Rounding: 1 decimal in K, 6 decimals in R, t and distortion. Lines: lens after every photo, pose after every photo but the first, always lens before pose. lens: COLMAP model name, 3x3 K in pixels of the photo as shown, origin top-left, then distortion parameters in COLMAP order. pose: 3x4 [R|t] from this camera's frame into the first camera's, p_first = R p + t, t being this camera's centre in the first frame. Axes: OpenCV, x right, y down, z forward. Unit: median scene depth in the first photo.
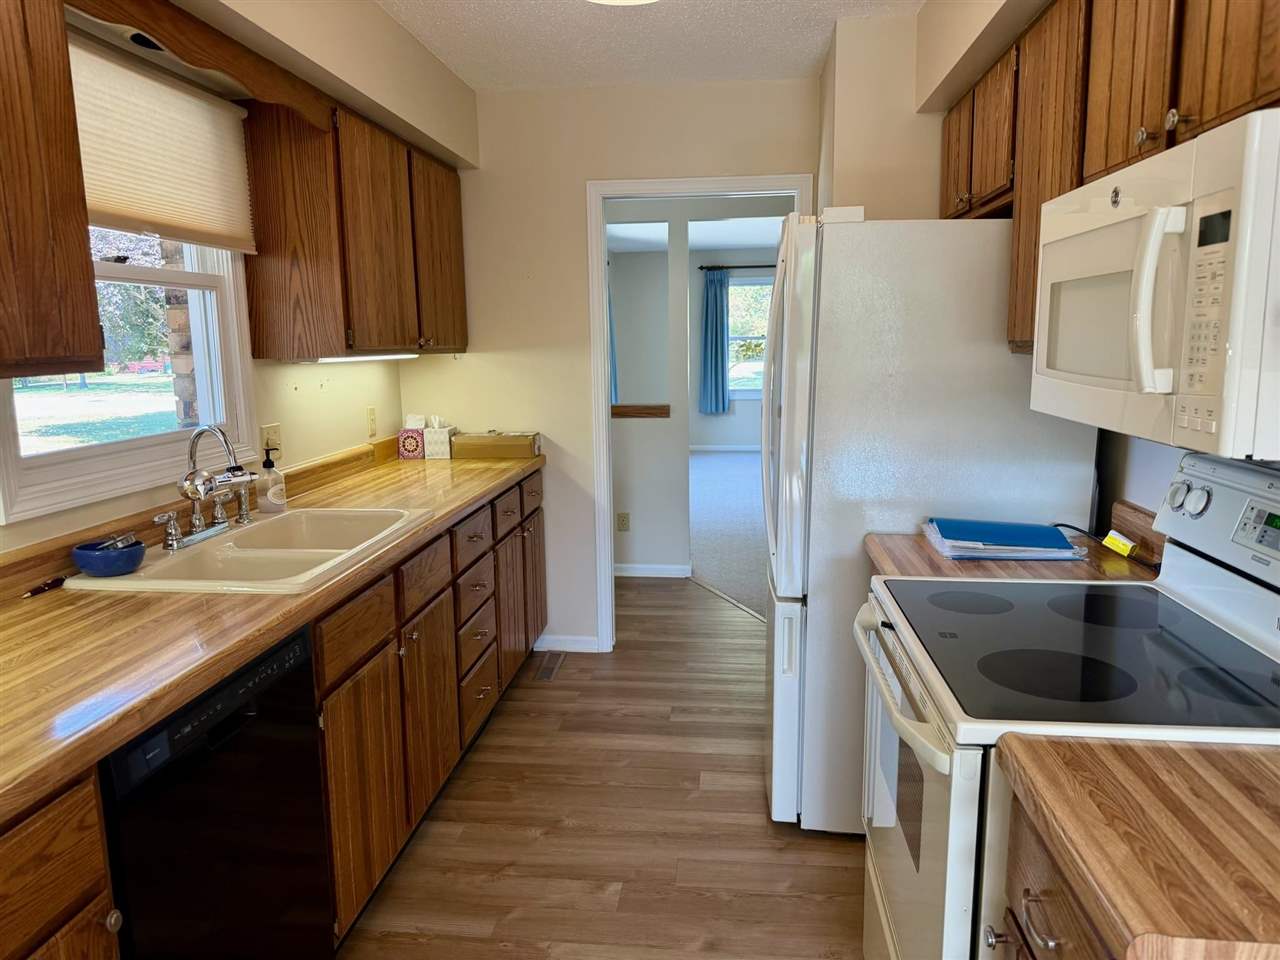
lens RADIAL K [[904.5, 0, 640.5], [0, 904.5, 475.1], [0, 0, 1]] dist [0.047197, -0.008601]
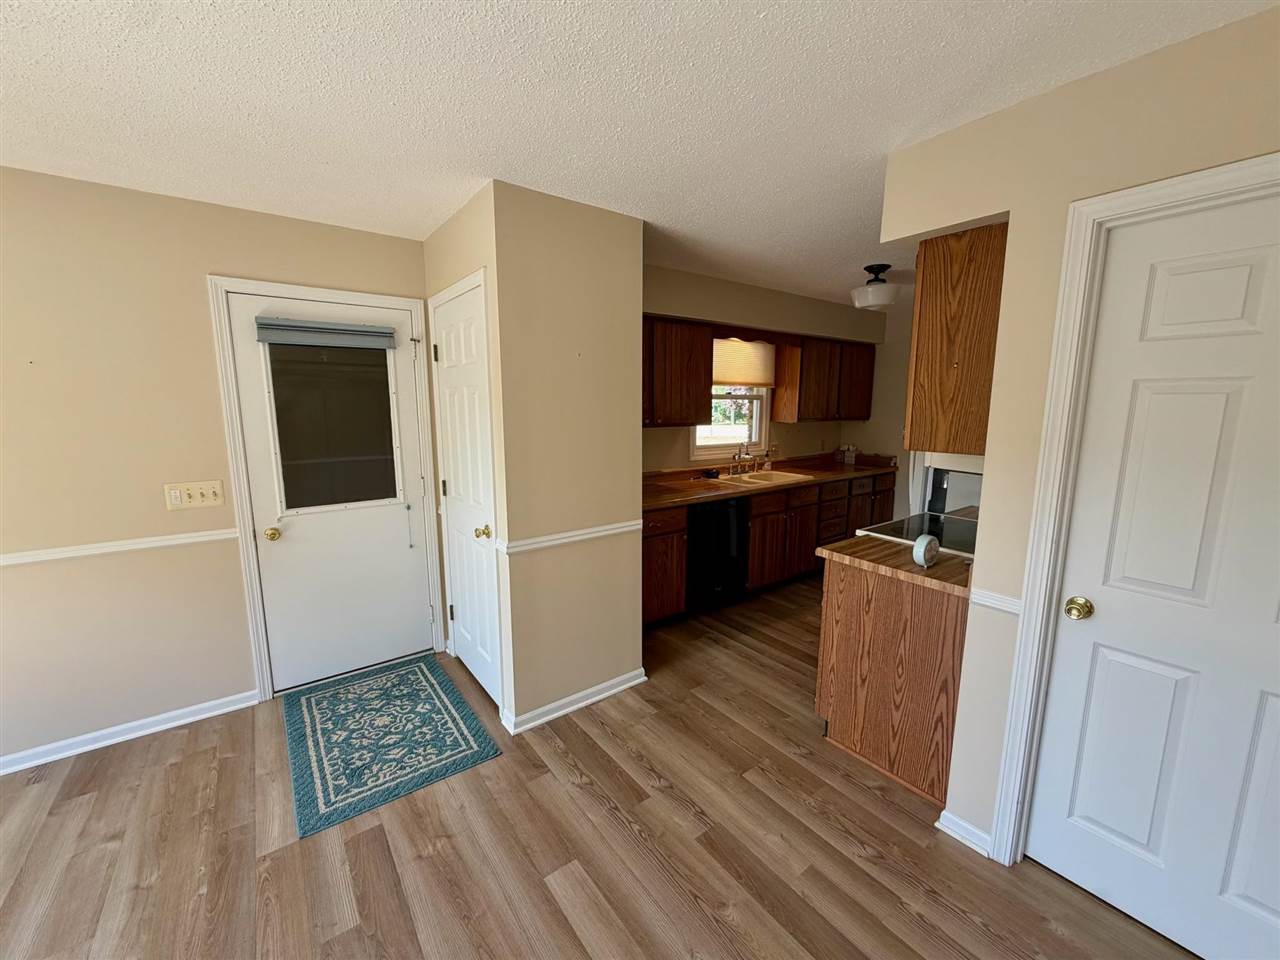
lens RADIAL K [[511.1, 0, 642.1], [0, 511.1, 480.2], [0, 0, 1]] dist [0.000407, -0.000266]
pose [[0.680325, 0.128782, -0.721507, 0.566202], [-0.127729, 0.990210, 0.056304, 0.027129], [0.721694, 0.053852, 0.690114, -0.501208]]
